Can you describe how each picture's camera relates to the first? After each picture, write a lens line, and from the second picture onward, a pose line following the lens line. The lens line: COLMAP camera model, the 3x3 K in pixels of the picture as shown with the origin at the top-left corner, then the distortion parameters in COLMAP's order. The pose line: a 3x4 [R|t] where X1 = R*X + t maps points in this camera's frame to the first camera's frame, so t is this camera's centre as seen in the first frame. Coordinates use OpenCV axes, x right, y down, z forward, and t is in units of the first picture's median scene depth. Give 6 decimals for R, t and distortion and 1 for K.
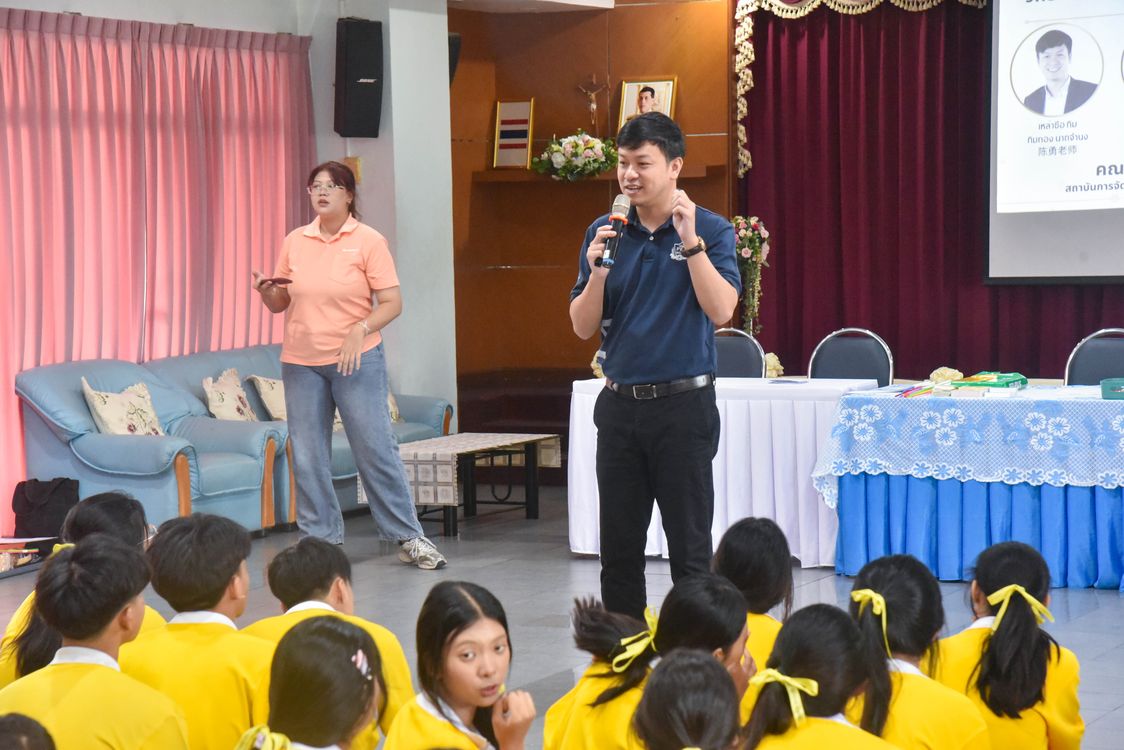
lens RADIAL K [[3120.4, 0, 561.6], [0, 3120.4, 377.7], [0, 0, 1]] dist [0.871713, 0.000000]
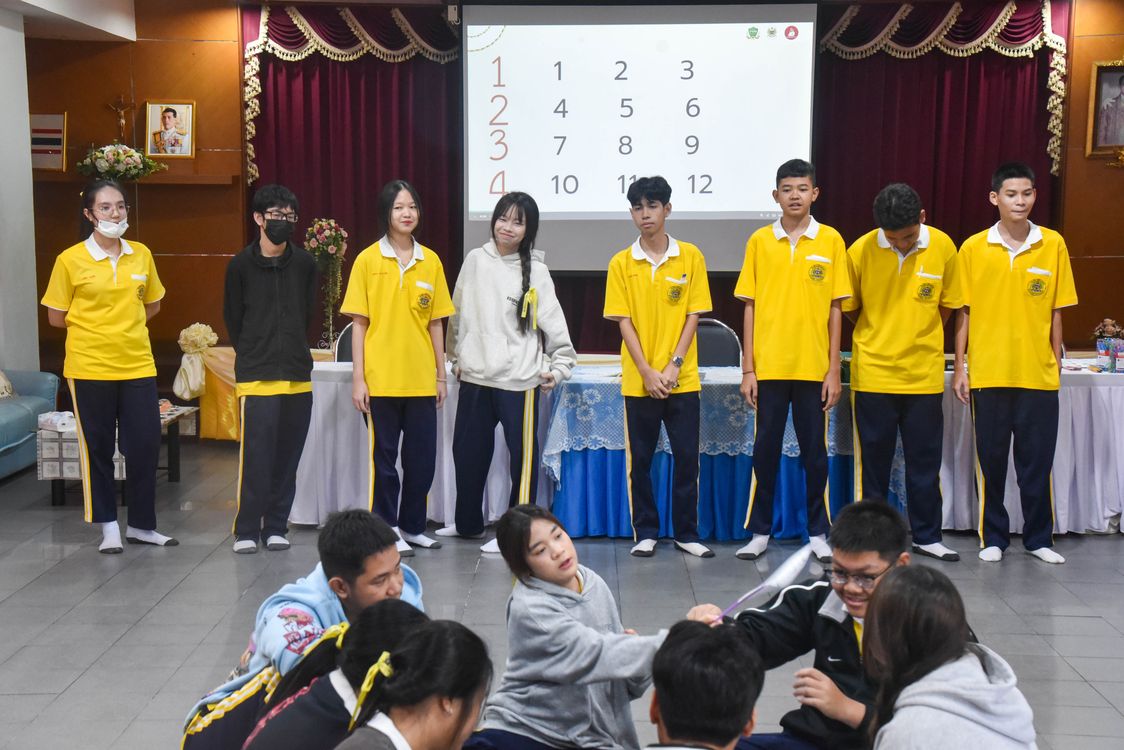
lens RADIAL K [[1823.7, 0, 560.8], [0, 1823.7, 373.2], [0, 0, 1]] dist [0.321334, 0.000000]
pose [[0.915182, -0.018514, 0.402616, -0.127762], [0.004579, 0.999358, 0.035546, -0.014896], [-0.403015, -0.030687, 0.914679, 0.278510]]
